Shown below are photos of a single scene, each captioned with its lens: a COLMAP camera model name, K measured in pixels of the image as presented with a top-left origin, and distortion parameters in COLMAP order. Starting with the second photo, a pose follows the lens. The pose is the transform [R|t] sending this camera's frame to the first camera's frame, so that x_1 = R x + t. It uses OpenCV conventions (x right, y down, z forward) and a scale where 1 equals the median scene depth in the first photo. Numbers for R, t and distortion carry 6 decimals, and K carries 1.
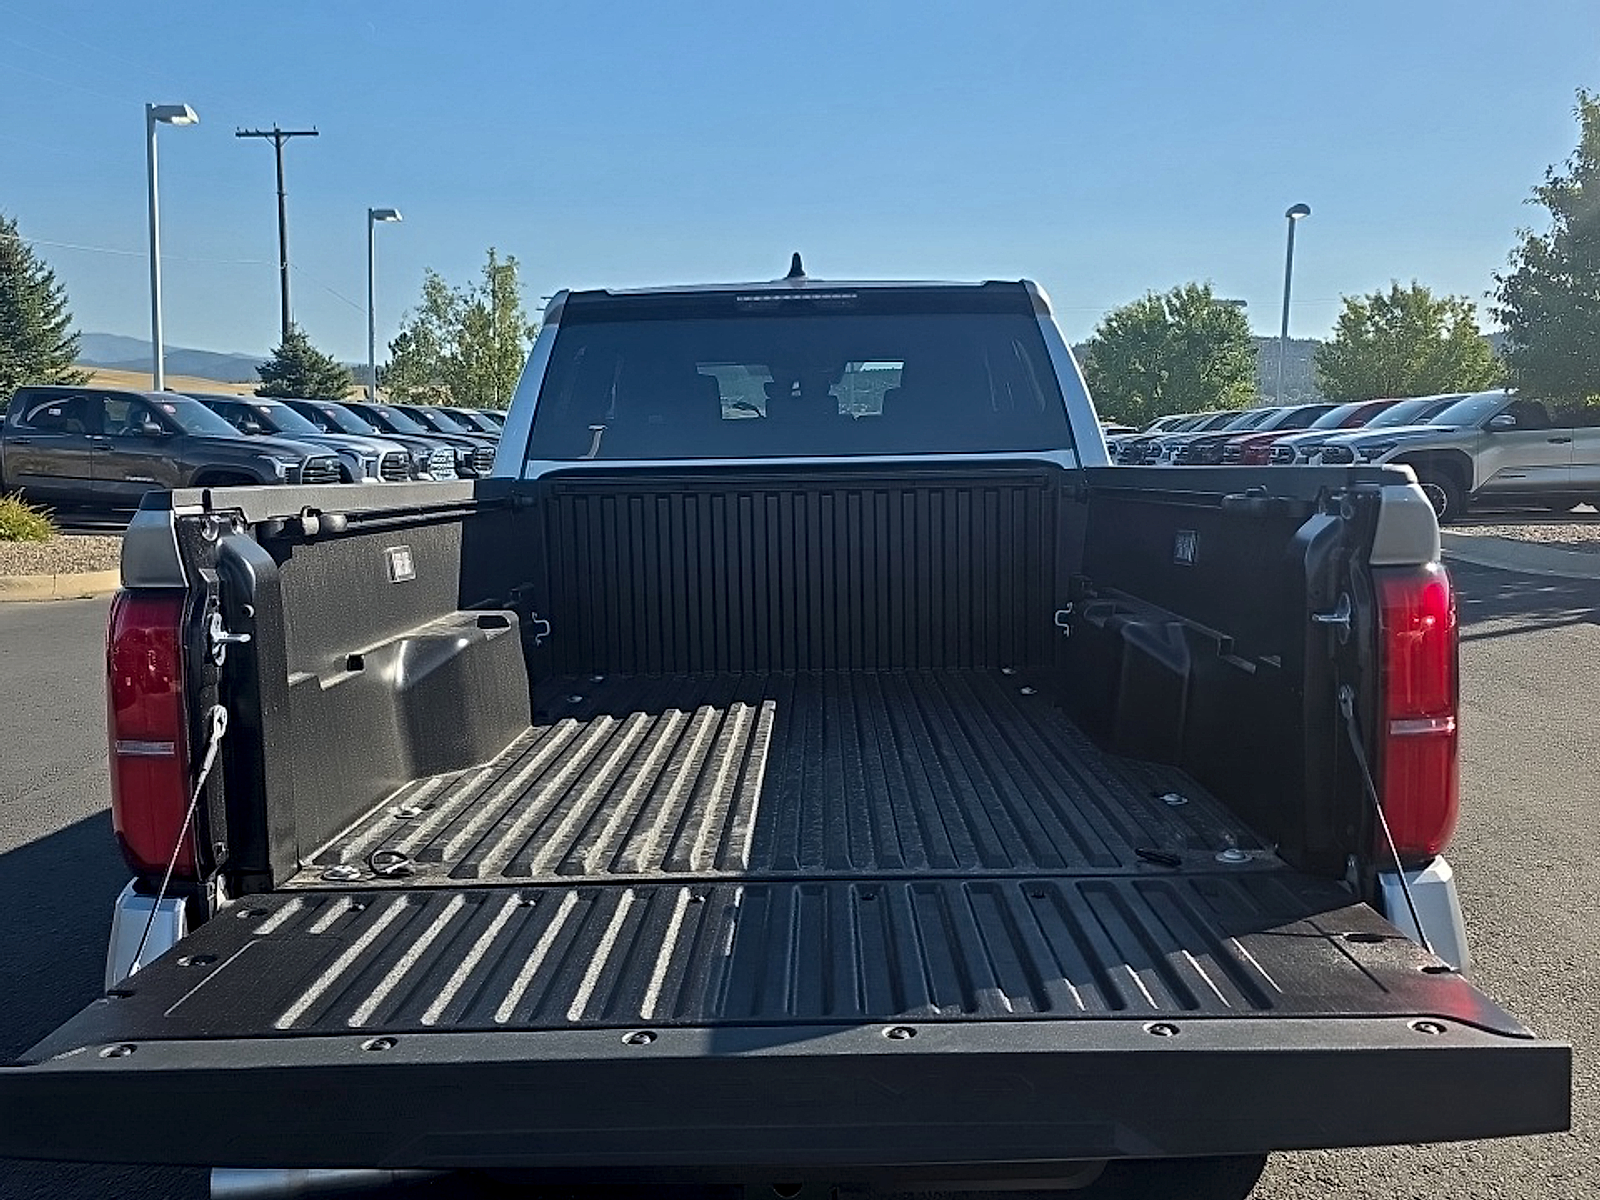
lens RADIAL K [[1426.8, 0, 800.0], [0, 1426.8, 600.0], [0, 0, 1]] dist [0.065442, -0.113914]
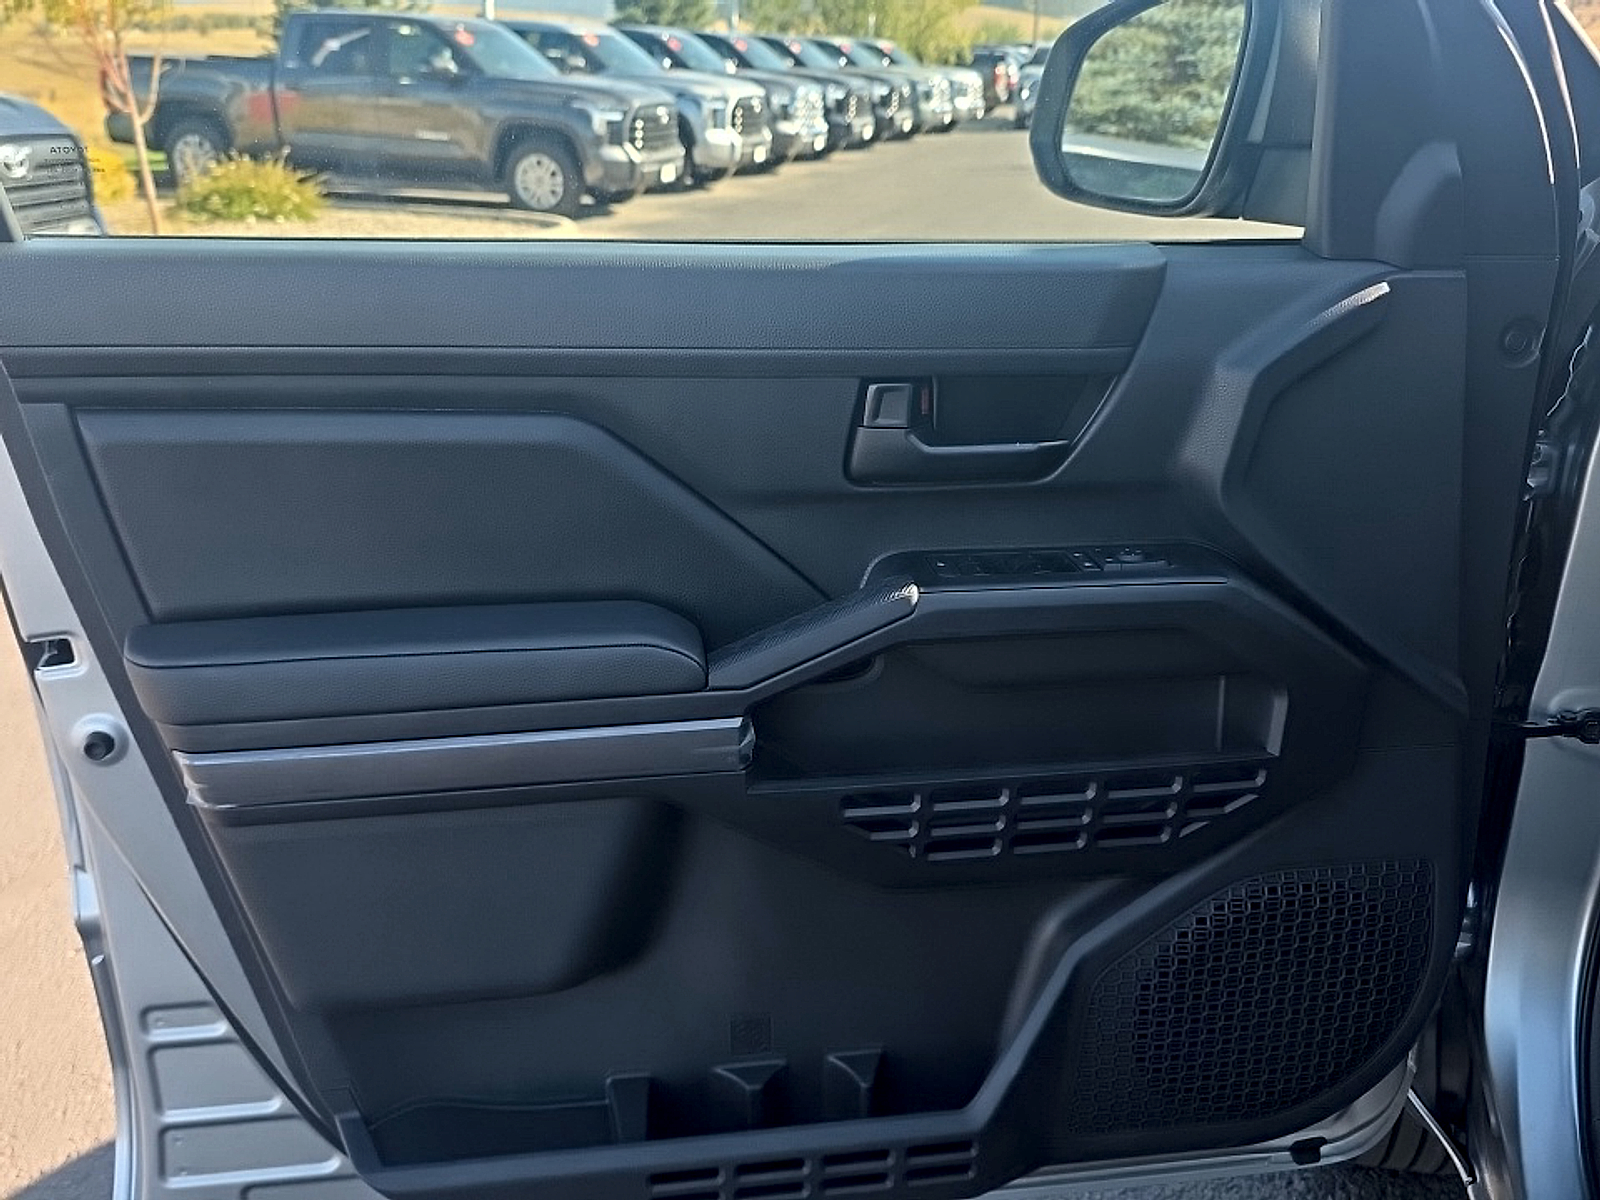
lens RADIAL K [[1426.8, 0, 800.0], [0, 1426.8, 600.0], [0, 0, 1]] dist [0.065442, -0.113914]
pose [[0.968754, 0.075746, -0.236175, -0.054438], [-0.017964, 0.971152, 0.237784, -0.024513], [0.247373, -0.226112, 0.942168, 0.223061]]
